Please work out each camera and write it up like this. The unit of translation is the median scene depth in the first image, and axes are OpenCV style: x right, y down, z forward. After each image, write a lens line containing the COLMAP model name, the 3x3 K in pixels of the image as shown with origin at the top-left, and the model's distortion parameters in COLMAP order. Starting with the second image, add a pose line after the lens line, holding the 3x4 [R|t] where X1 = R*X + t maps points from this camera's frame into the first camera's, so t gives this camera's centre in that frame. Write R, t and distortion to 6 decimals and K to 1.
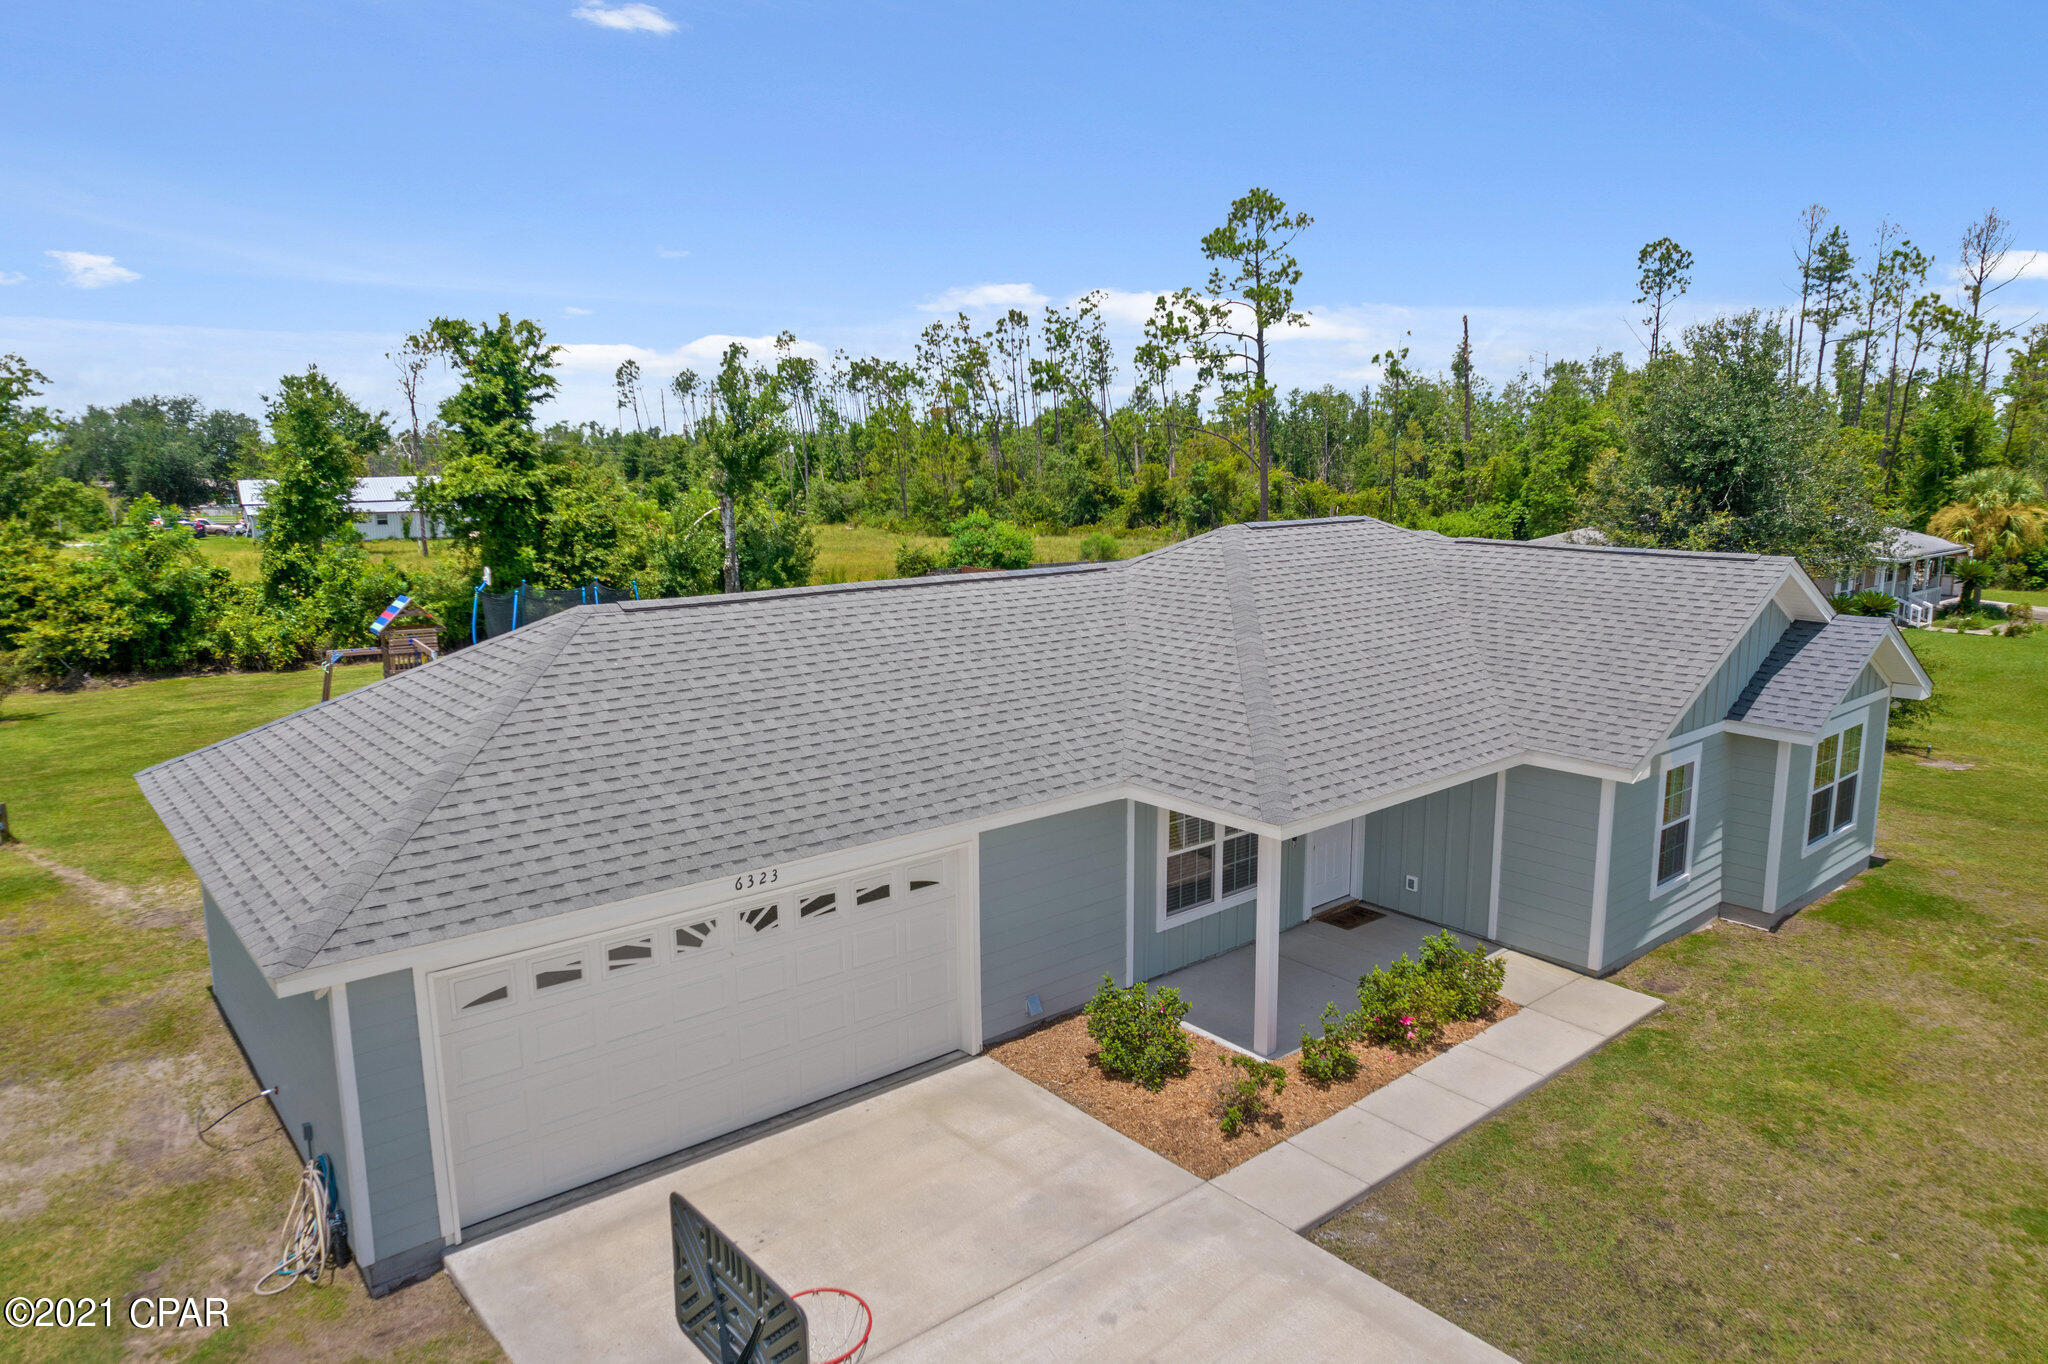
lens RADIAL K [[1285.6, 0, 1020.2], [0, 1285.6, 663.7], [0, 0, 1]] dist [-0.028849, 0.010369]
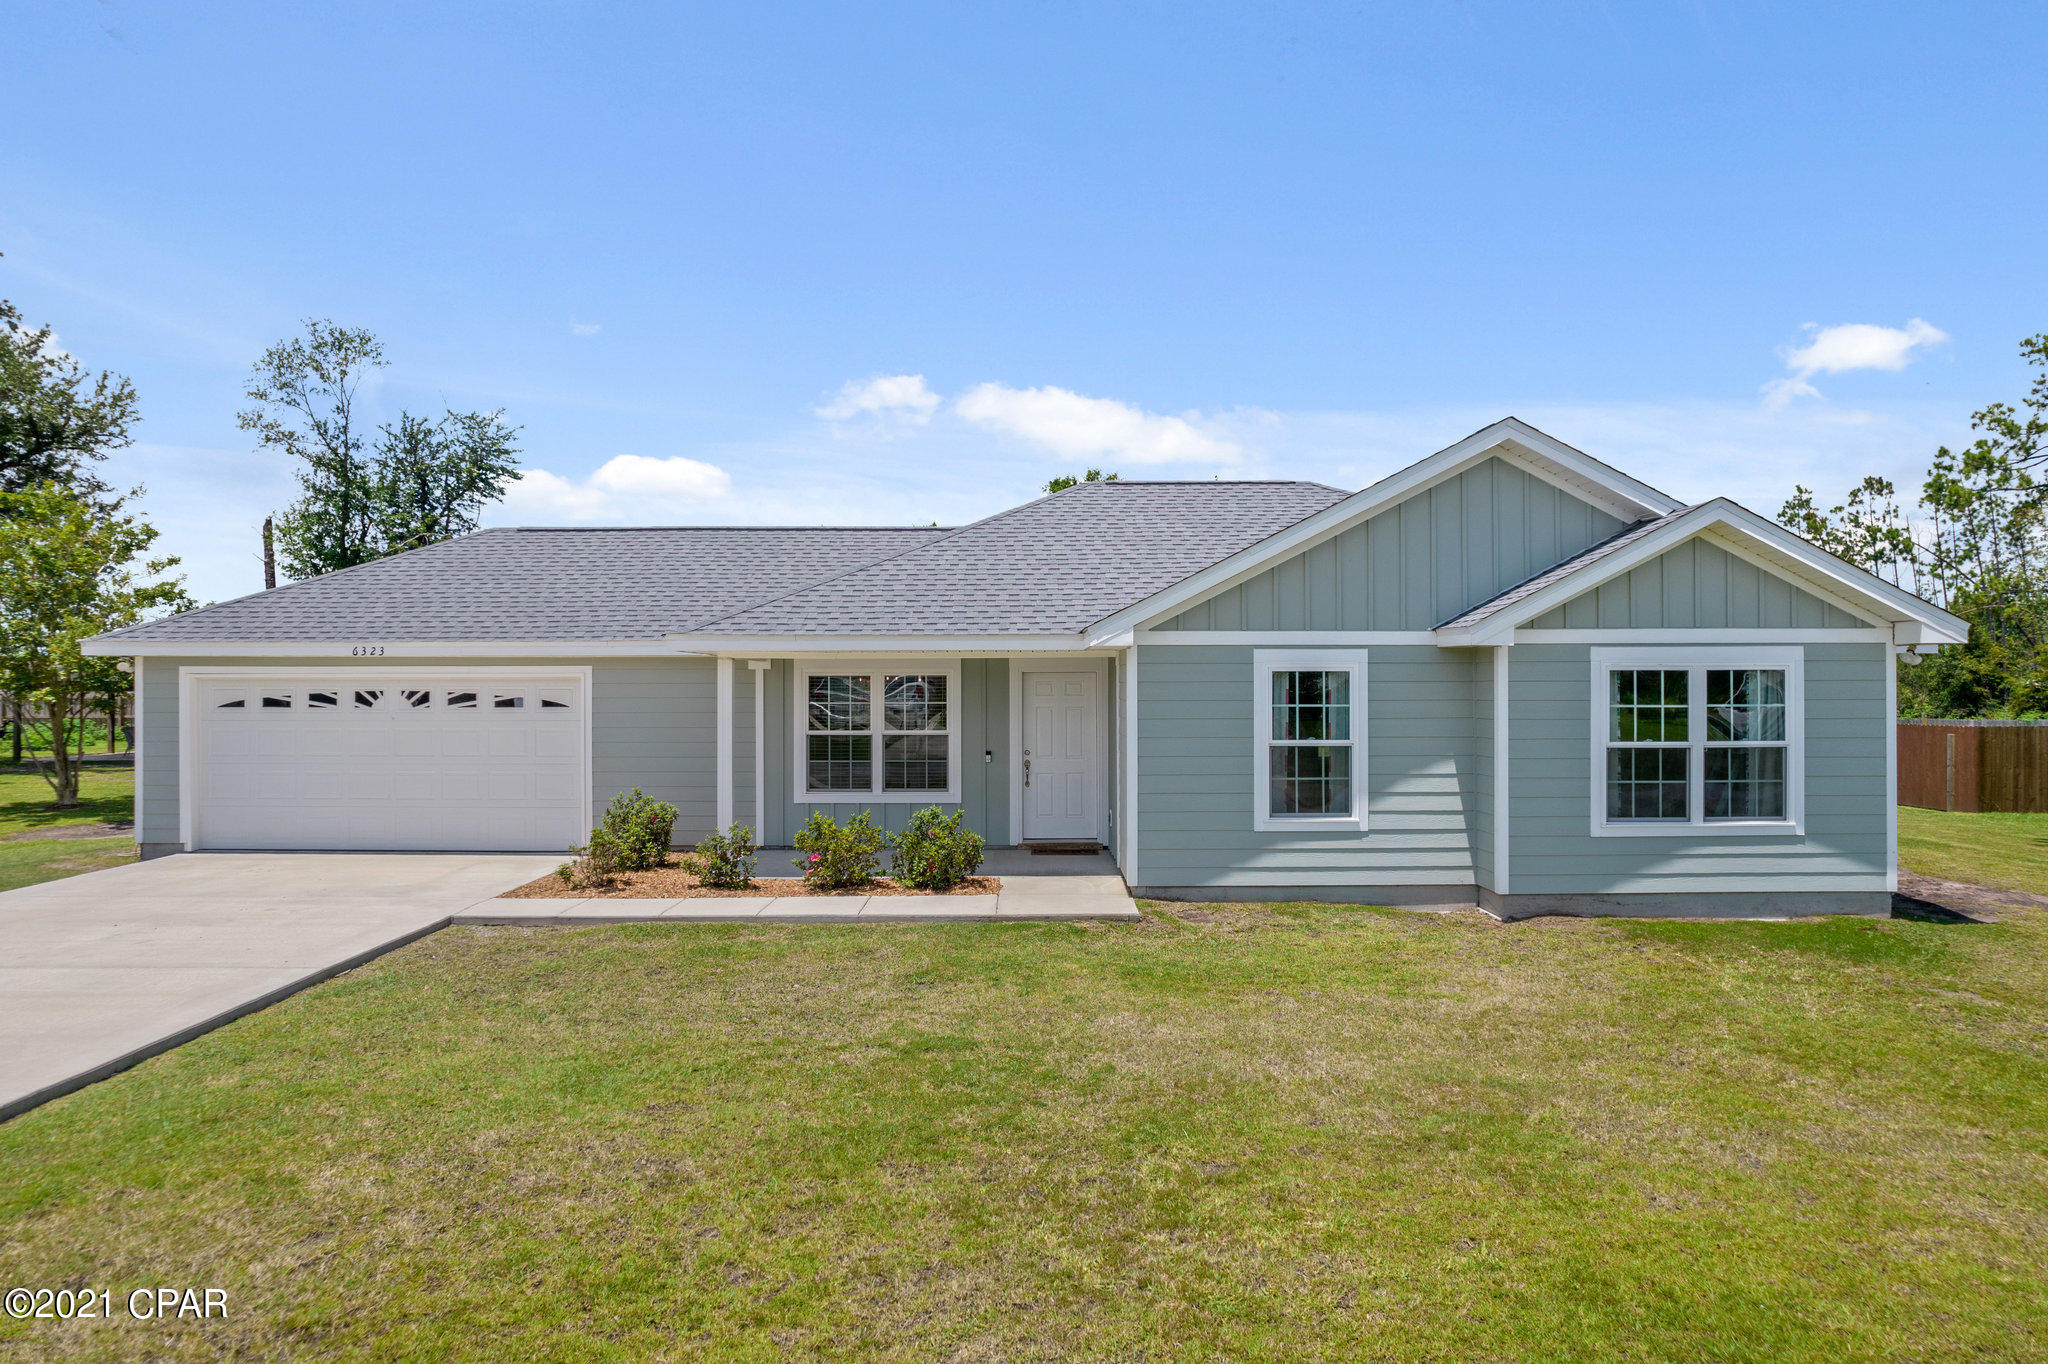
lens RADIAL K [[1285.6, 0, 1015.3], [0, 1285.6, 692.5], [0, 0, 1]] dist [-0.028849, 0.010369]
pose [[0.756766, 0.008714, -0.653628, 0.953106], [-0.113798, 0.986399, -0.118605, 0.223391], [0.643705, 0.164138, 0.747465, 0.293916]]
